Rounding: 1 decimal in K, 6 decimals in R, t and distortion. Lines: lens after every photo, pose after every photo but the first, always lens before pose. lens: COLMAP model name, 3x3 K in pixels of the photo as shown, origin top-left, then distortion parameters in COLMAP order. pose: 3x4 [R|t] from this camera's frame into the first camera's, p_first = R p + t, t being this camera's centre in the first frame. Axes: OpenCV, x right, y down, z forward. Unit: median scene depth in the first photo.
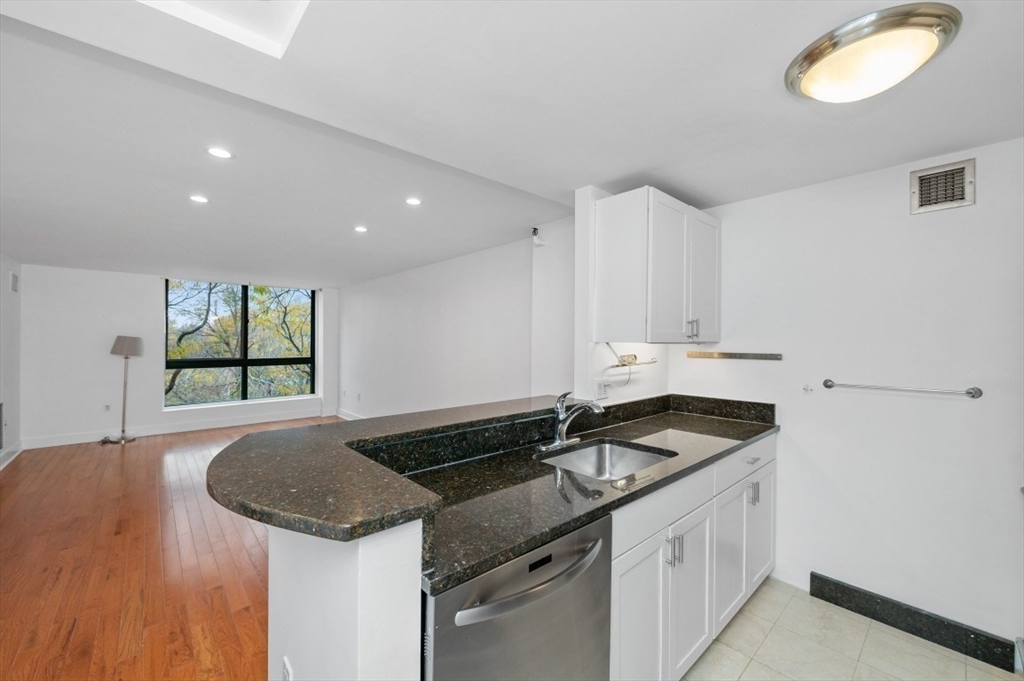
lens RADIAL K [[405.4, 0, 519.6], [0, 405.4, 337.0], [0, 0, 1]] dist [-0.002304, -0.000154]
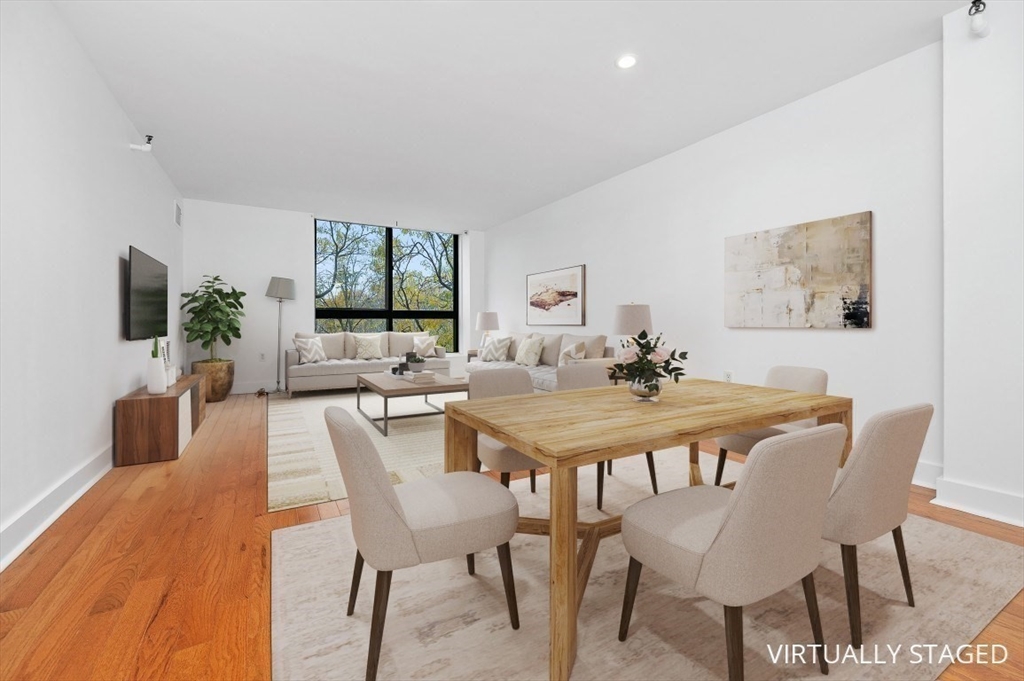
lens RADIAL K [[405.4, 0, 517.9], [0, 405.4, 323.9], [0, 0, 1]] dist [-0.002304, -0.000154]
pose [[0.983908, -0.005435, -0.178595, -0.232545], [0.005604, 0.999984, 0.000441, 0.082772], [0.178590, -0.001435, 0.983923, 0.164889]]
